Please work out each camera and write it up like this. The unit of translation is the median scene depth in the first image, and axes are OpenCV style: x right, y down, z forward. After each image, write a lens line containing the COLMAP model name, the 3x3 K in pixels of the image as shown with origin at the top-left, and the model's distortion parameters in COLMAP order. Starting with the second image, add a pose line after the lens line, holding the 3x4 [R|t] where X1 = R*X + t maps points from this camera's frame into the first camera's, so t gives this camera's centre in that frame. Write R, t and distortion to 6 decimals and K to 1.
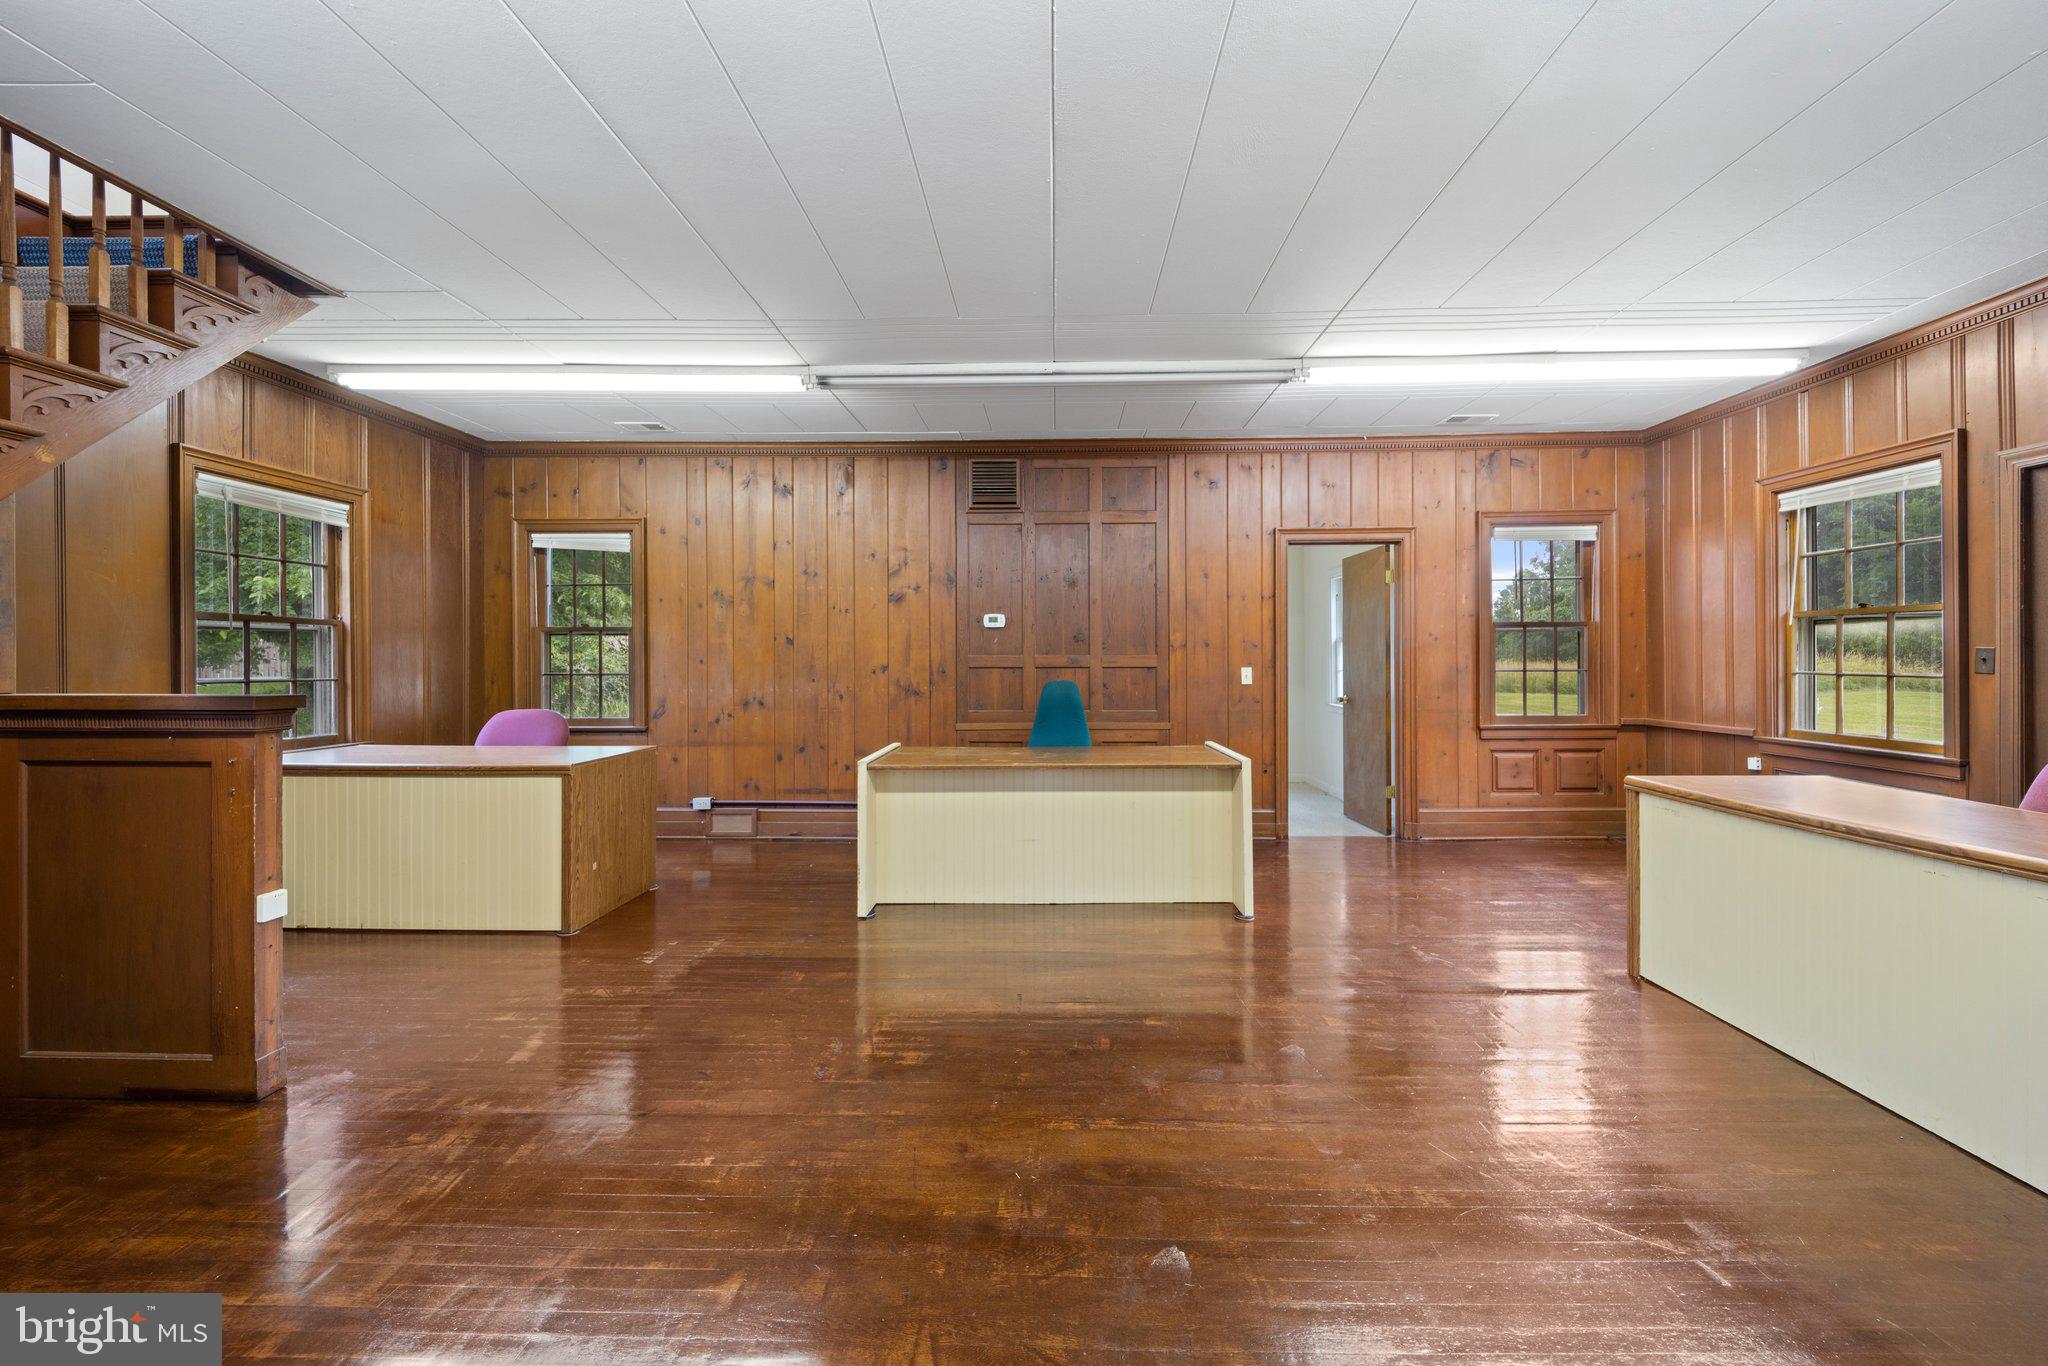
lens RADIAL K [[834.2, 0, 1047.4], [0, 834.2, 658.9], [0, 0, 1]] dist [0.005674, -0.003398]
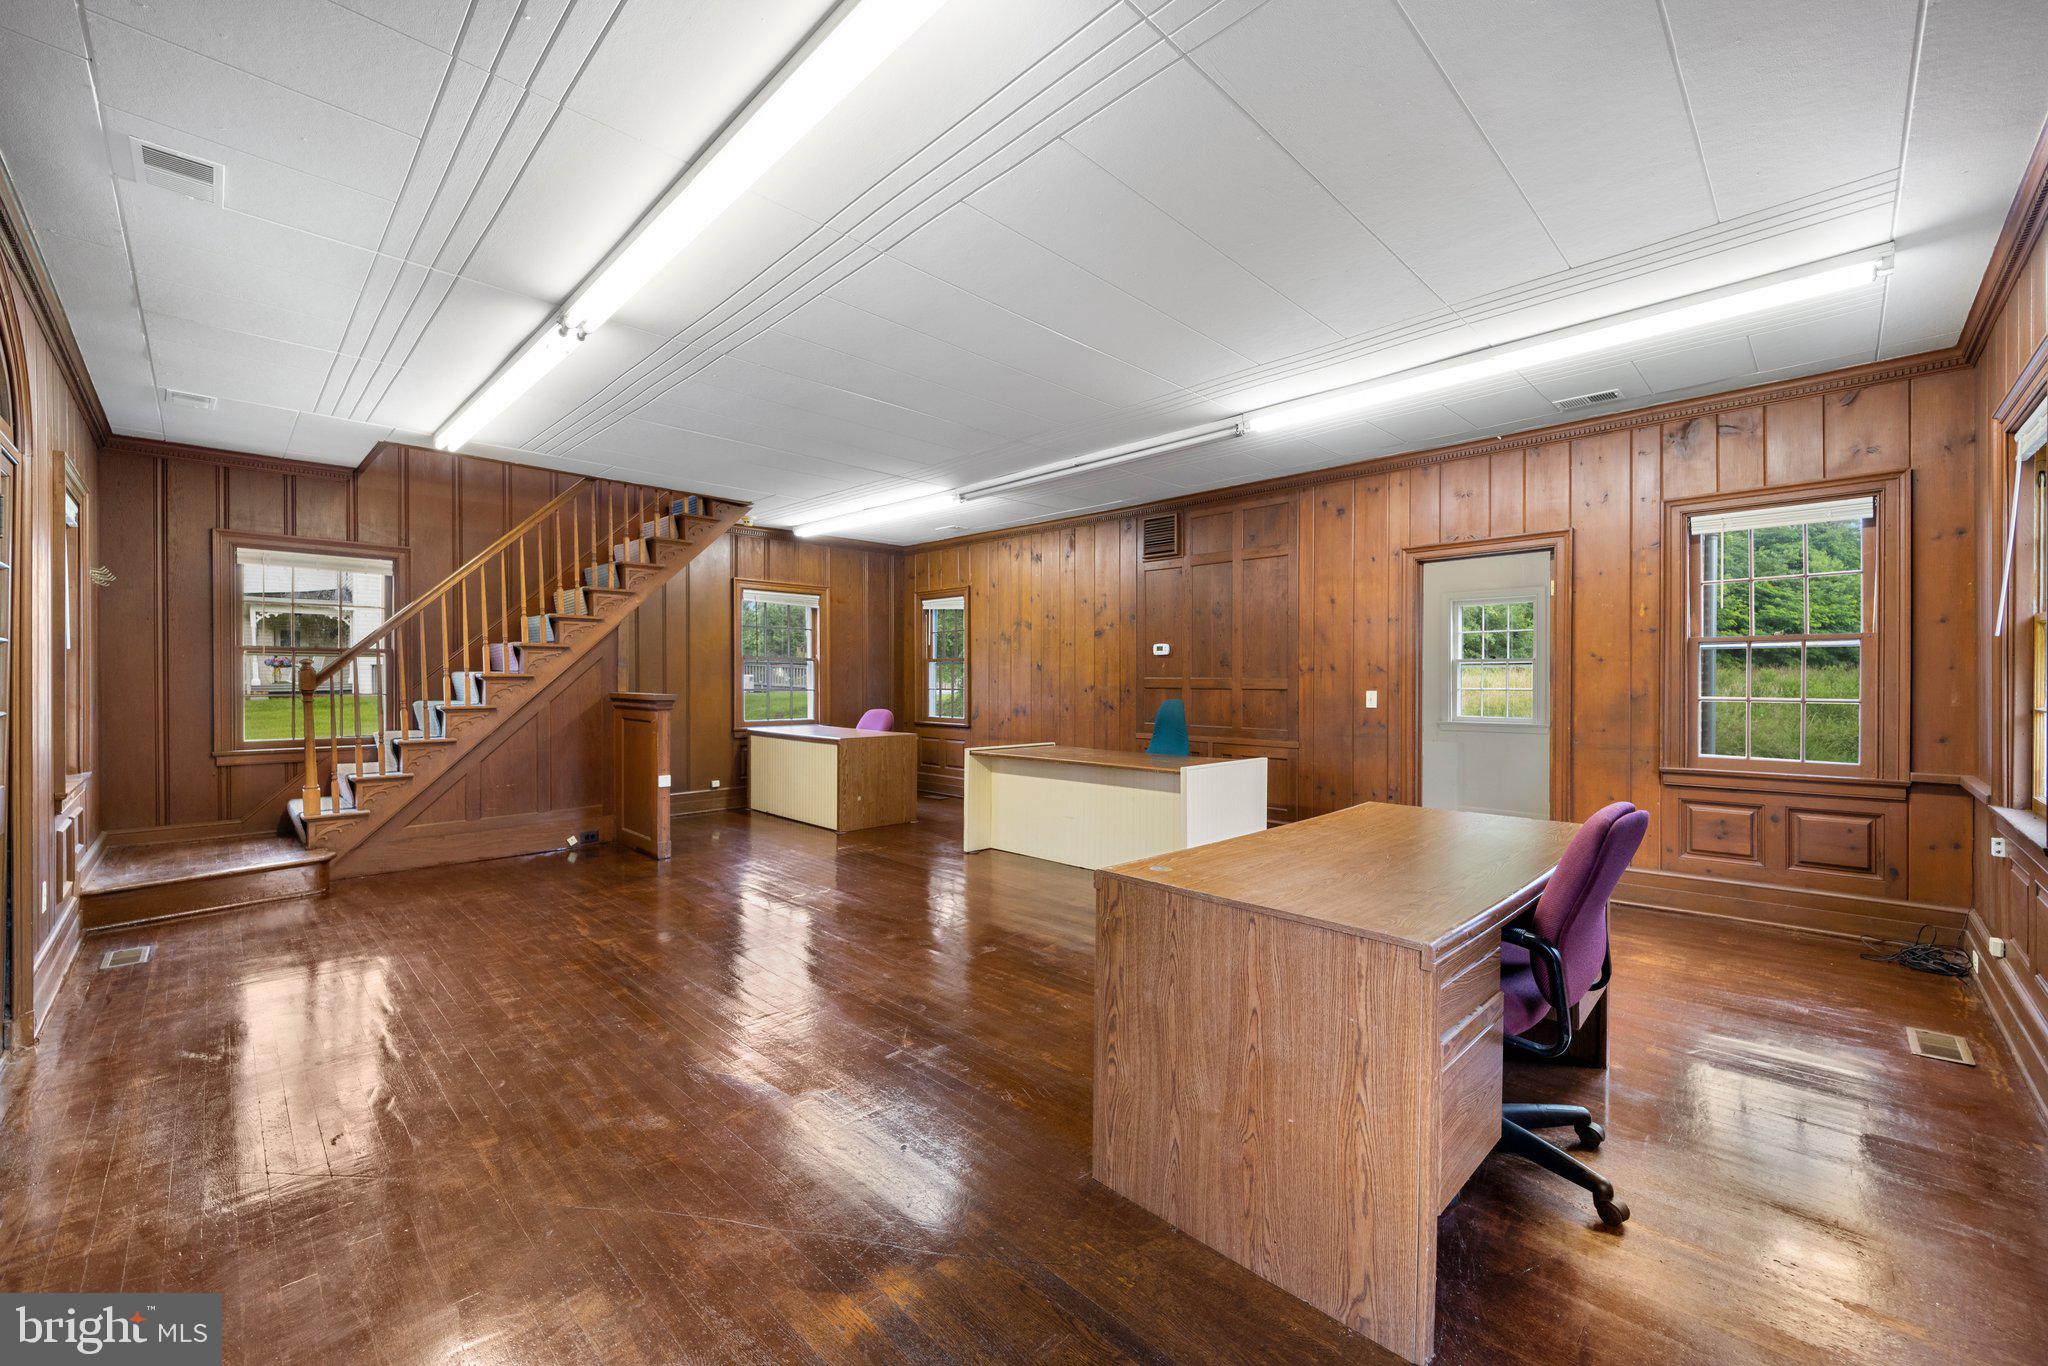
lens RADIAL K [[834.2, 0, 1016.2], [0, 834.2, 675.7], [0, 0, 1]] dist [0.005674, -0.003398]
pose [[0.712817, 0.001069, -0.701349, 0.635300], [-0.003452, 0.999992, -0.001984, -0.004602], [0.701342, 0.003835, 0.712815, -0.005797]]
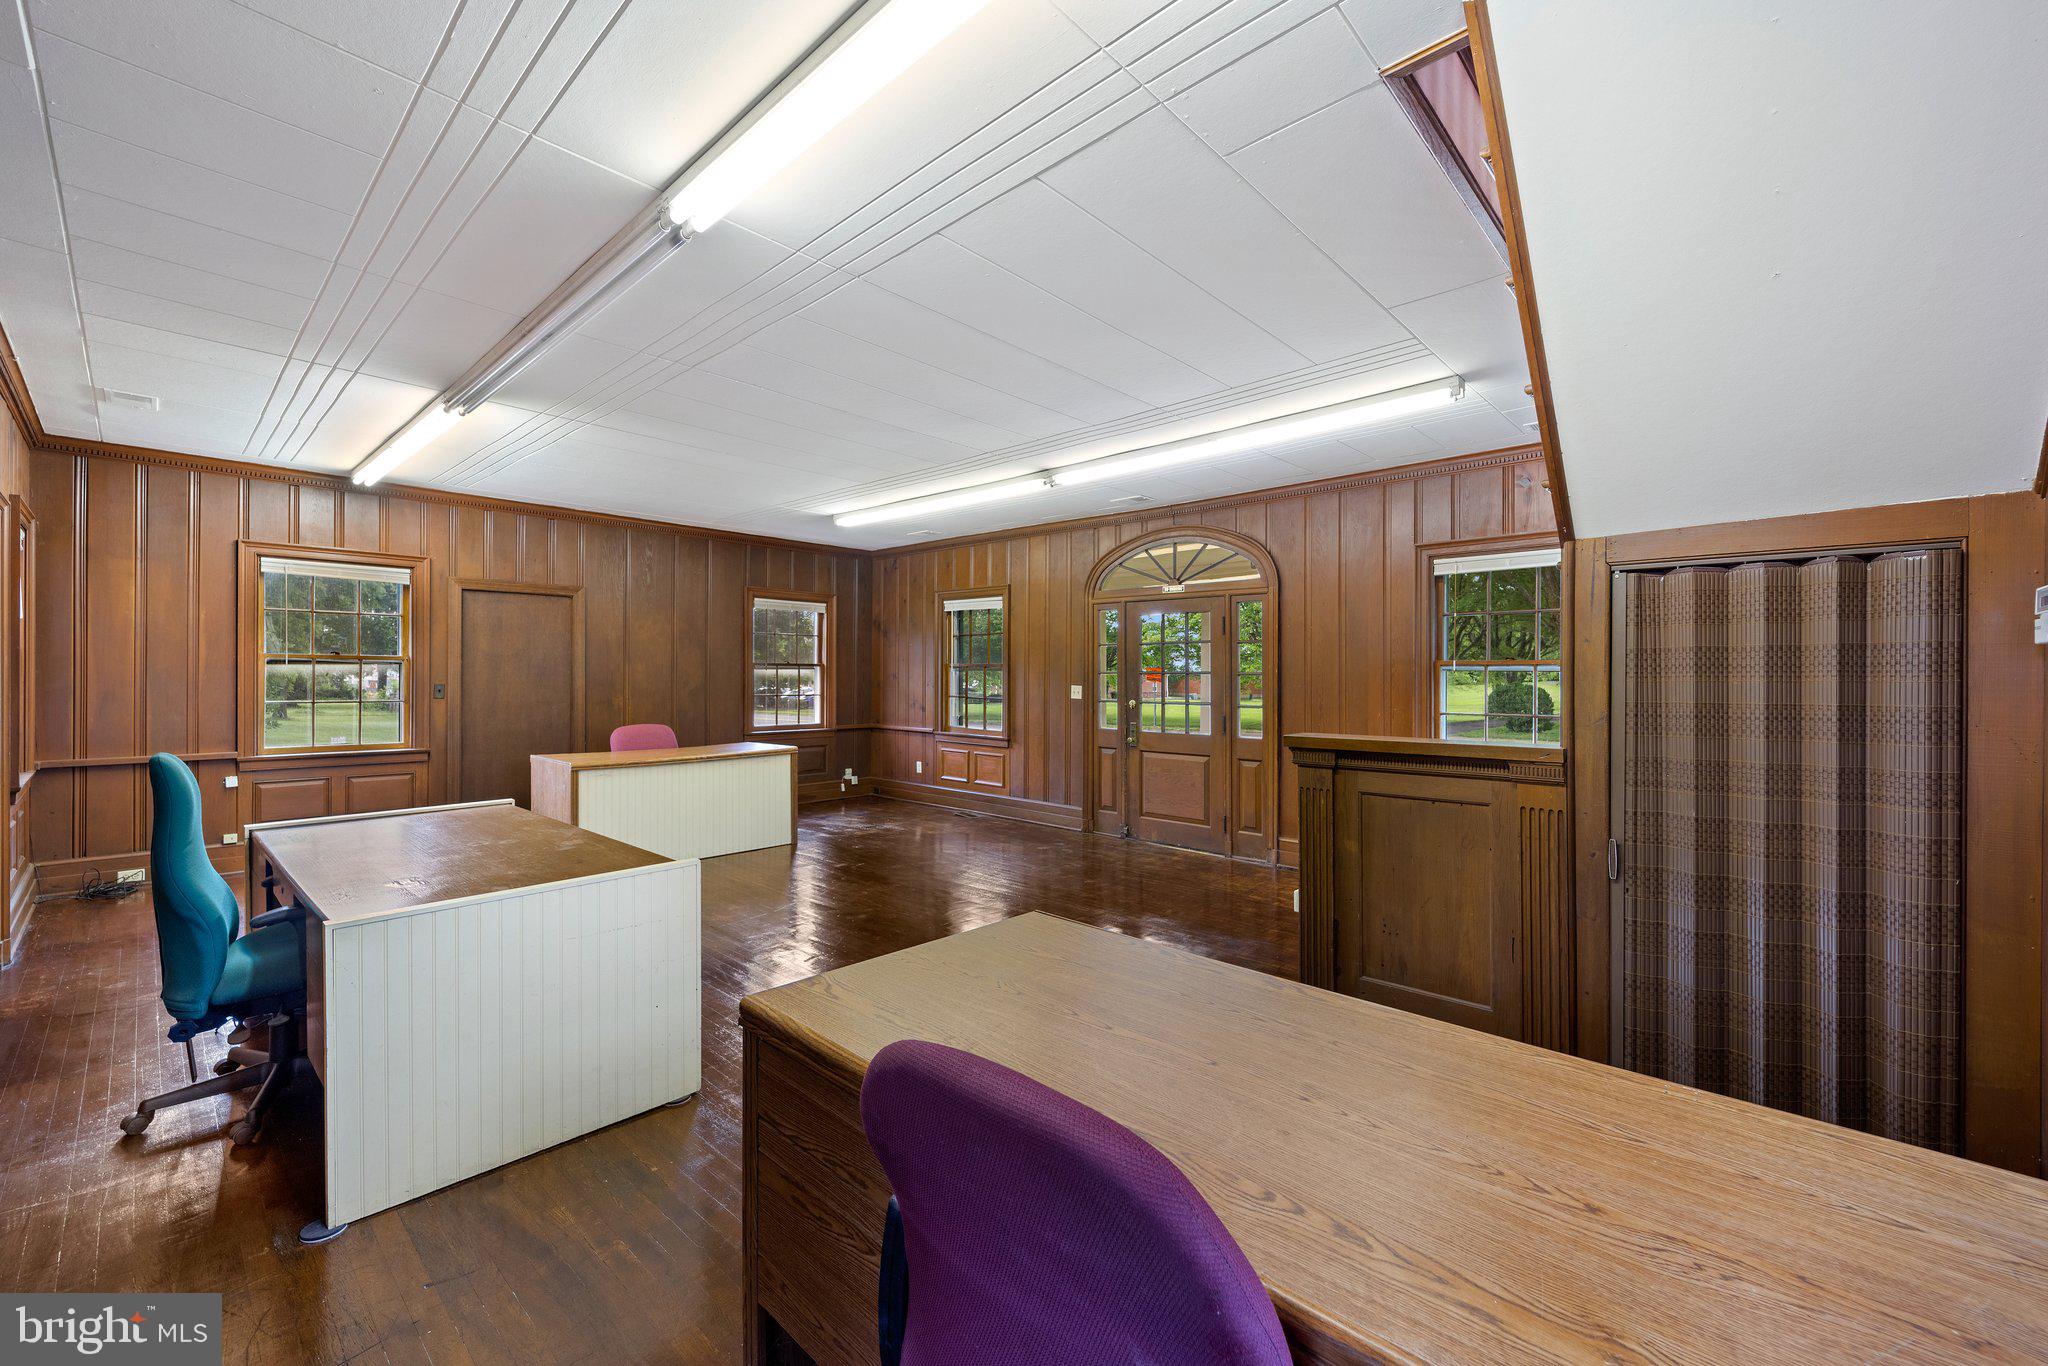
lens RADIAL K [[834.2, 0, 1010.3], [0, 834.2, 675.8], [0, 0, 1]] dist [0.005674, -0.003398]
pose [[-0.737080, 0.002262, 0.675802, -0.640113], [0.001053, 0.999997, -0.002198, -0.016878], [-0.675805, -0.000908, -0.737080, 0.958679]]
